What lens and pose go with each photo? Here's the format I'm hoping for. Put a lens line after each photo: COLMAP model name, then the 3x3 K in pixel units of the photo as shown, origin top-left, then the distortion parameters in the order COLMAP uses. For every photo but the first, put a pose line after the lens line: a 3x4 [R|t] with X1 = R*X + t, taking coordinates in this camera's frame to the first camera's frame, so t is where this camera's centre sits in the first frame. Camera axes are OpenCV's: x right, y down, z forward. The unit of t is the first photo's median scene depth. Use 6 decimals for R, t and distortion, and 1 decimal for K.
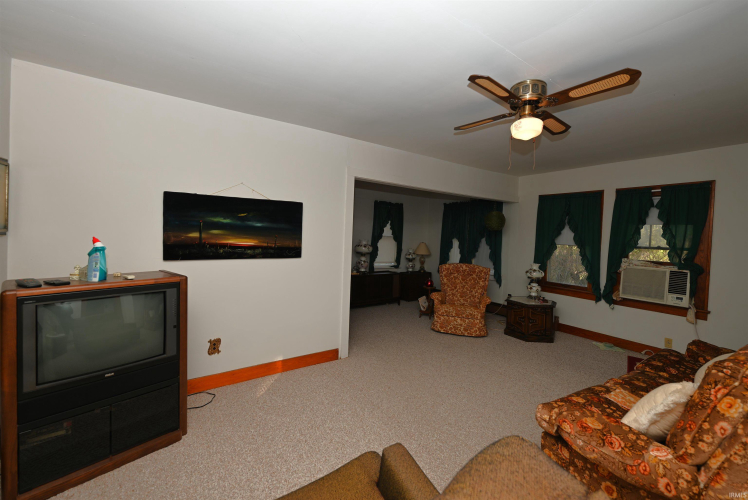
lens RADIAL K [[303.0, 0, 374.0], [0, 303.0, 250.0], [0, 0, 1]] dist [0.000096, -0.000008]
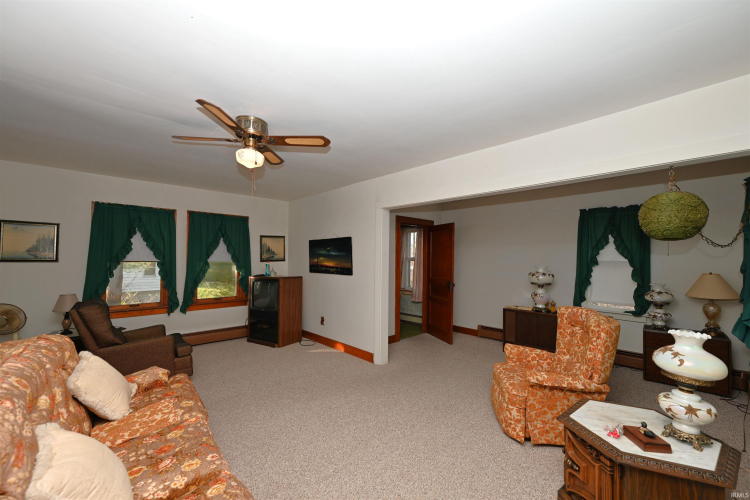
lens RADIAL K [[303.6, 0, 375.0], [0, 303.6, 250.0], [0, 0, 1]] dist [0.000374, 0.000029]
pose [[0.183794, -0.047359, -0.981823, 1.297170], [-0.050929, 0.997038, -0.057626, -0.018684], [0.981645, 0.060595, 0.180838, 0.914990]]
